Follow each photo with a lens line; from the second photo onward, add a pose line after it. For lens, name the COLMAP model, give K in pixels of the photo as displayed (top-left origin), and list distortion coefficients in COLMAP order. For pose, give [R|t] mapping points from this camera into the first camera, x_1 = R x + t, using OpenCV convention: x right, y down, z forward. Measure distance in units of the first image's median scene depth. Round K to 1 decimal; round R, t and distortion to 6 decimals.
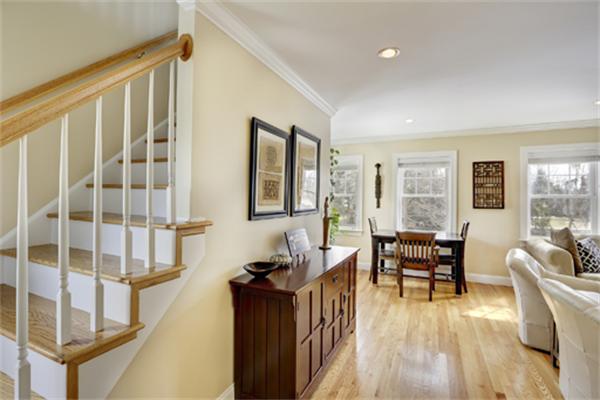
lens RADIAL K [[284.5, 0, 297.5], [0, 284.5, 196.3], [0, 0, 1]] dist [-0.004436, -0.000577]
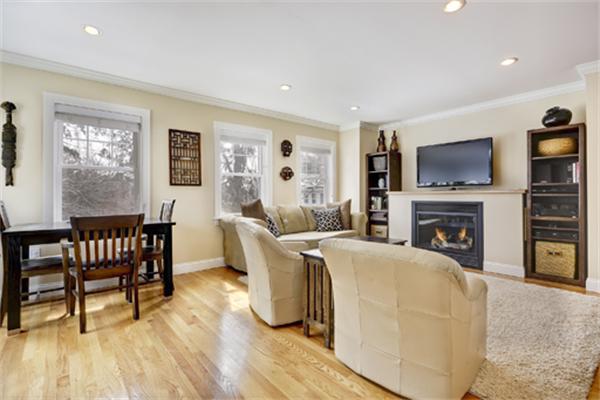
lens RADIAL K [[284.5, 0, 297.5], [0, 284.5, 196.0], [0, 0, 1]] dist [-0.004436, -0.000577]
pose [[0.418683, -0.007444, 0.908102, 0.030691], [0.004090, 0.999972, 0.006311, 0.073668], [-0.908123, 0.001071, 0.418702, 0.344544]]
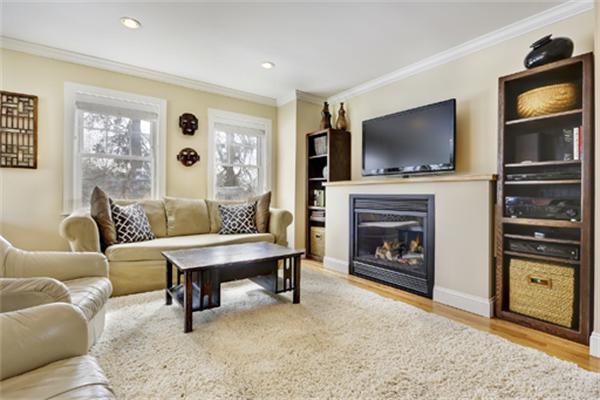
lens RADIAL K [[284.5, 0, 299.1], [0, 284.5, 196.0], [0, 0, 1]] dist [-0.004436, -0.000577]
pose [[0.480617, -0.001756, 0.876929, 0.449963], [-0.007450, 0.999954, 0.006086, 0.101558], [-0.876899, -0.009458, 0.480581, 0.147731]]
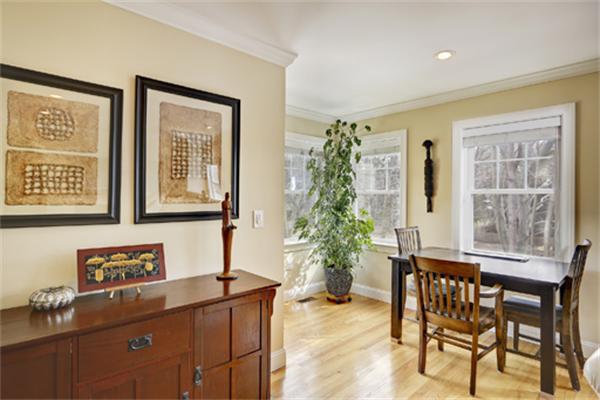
lens RADIAL K [[321.7, 0, 298.1], [0, 321.7, 196.7], [0, 0, 1]] dist [0.012850, -0.000341]
pose [[0.927967, -0.003745, -0.372644, 0.344005], [0.005326, 0.999981, 0.003213, 0.004578], [0.372625, -0.004967, 0.927969, 0.293401]]
